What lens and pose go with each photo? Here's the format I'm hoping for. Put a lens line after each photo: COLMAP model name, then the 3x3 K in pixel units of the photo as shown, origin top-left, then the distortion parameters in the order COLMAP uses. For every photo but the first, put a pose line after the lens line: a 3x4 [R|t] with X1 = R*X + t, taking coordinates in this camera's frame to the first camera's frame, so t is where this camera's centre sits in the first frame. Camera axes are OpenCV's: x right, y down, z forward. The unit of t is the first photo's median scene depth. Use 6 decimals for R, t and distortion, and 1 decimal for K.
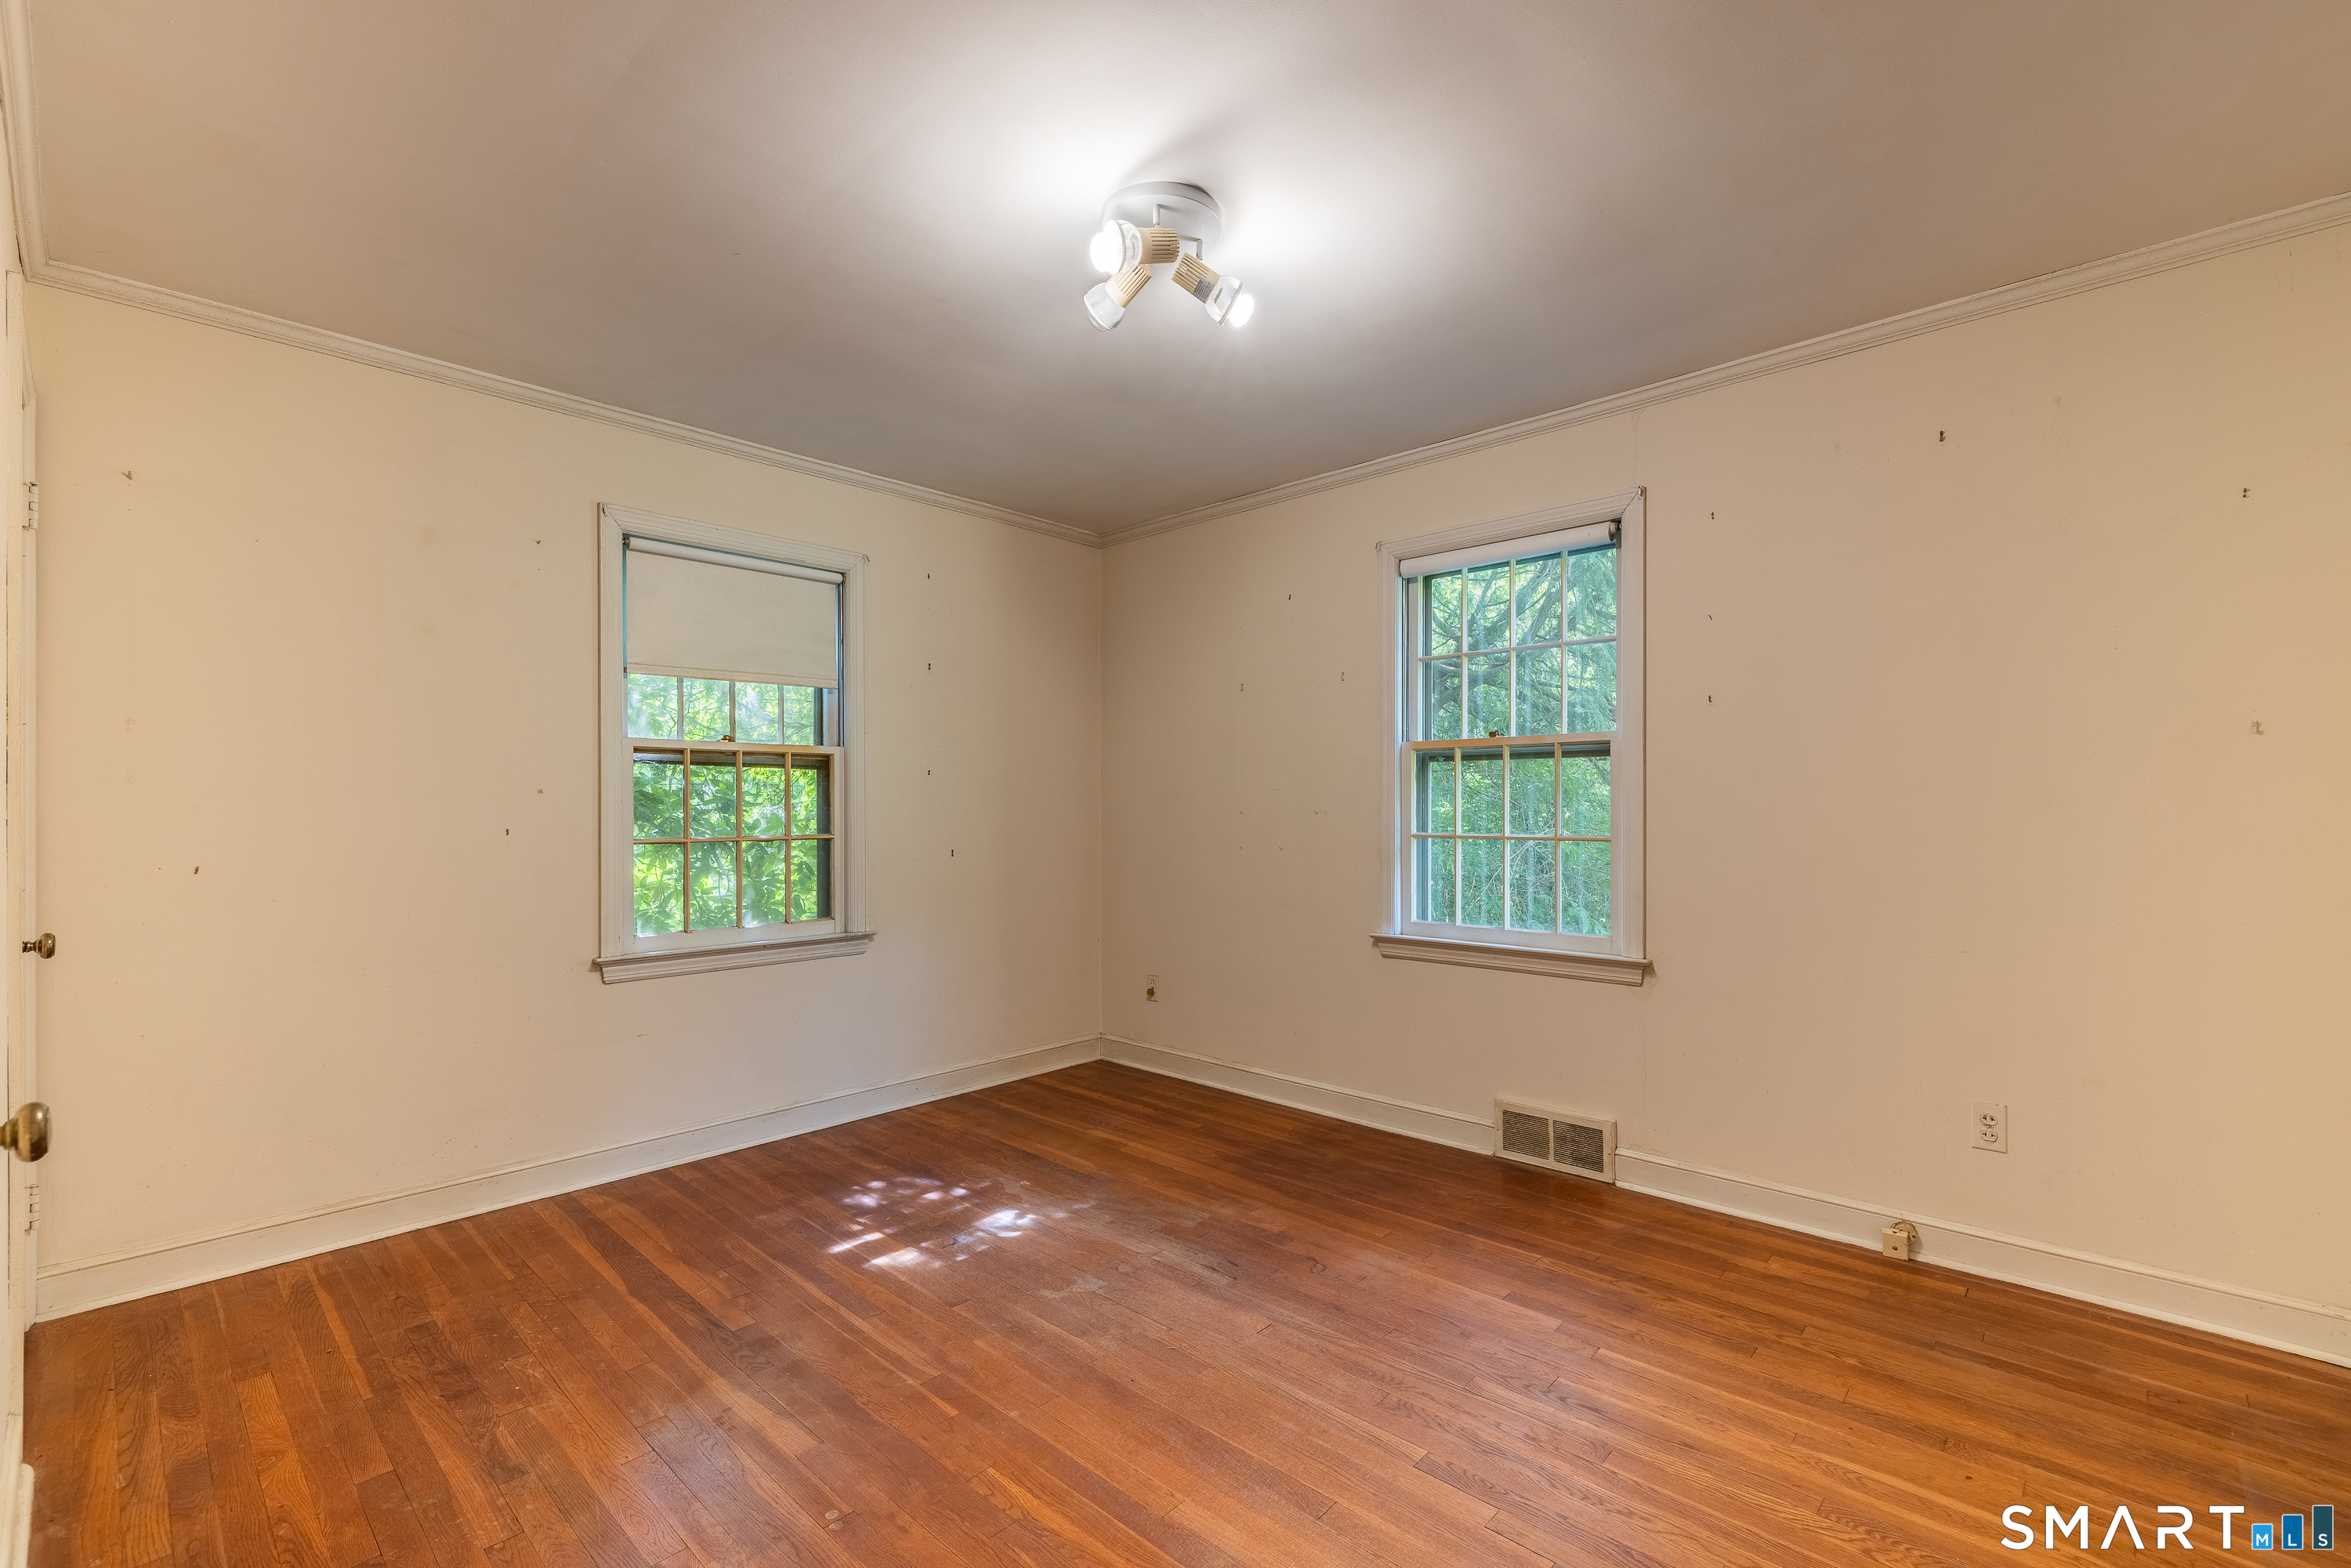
lens RADIAL K [[1026.0, 0, 1158.8], [0, 1026.0, 791.5], [0, 0, 1]] dist [0.006297, -0.001420]
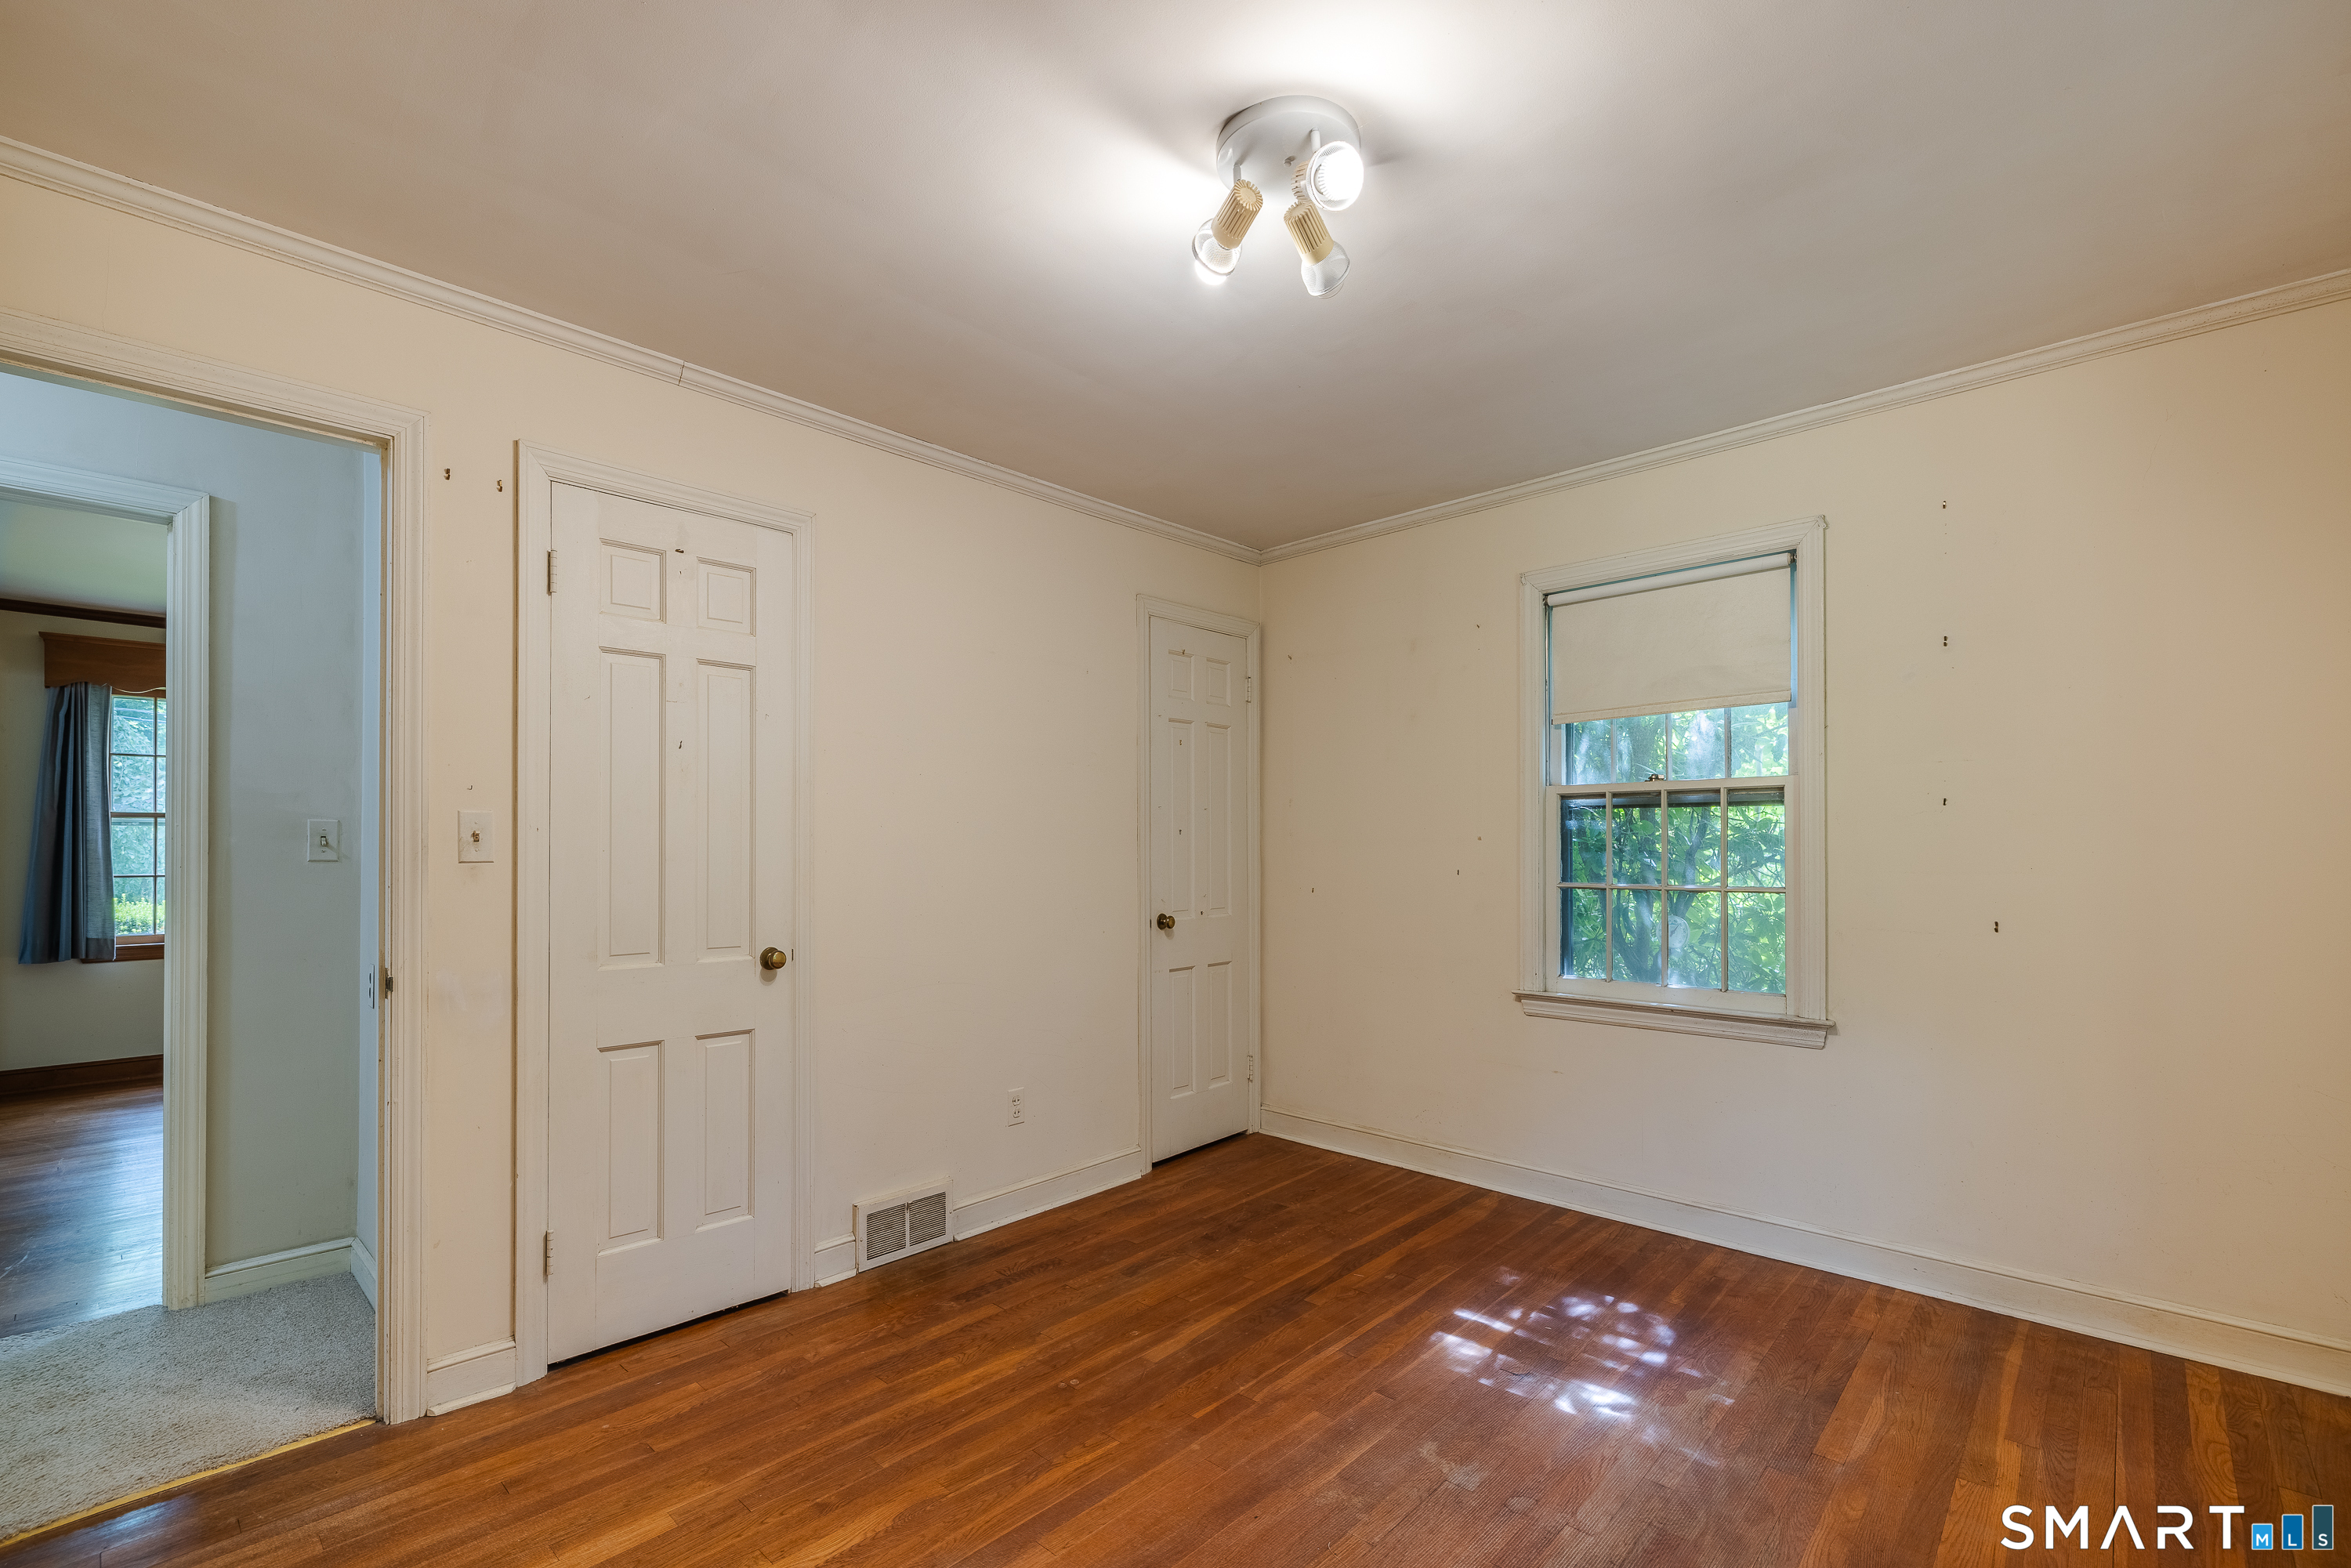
lens RADIAL K [[1026.0, 0, 1117.3], [0, 1026.0, 835.0], [0, 0, 1]] dist [0.006297, -0.001420]
pose [[-0.025639, -0.011455, -0.999606, 0.634384], [0.016134, 0.999799, -0.011871, 0.002839], [0.999541, -0.016432, -0.025449, 0.677845]]
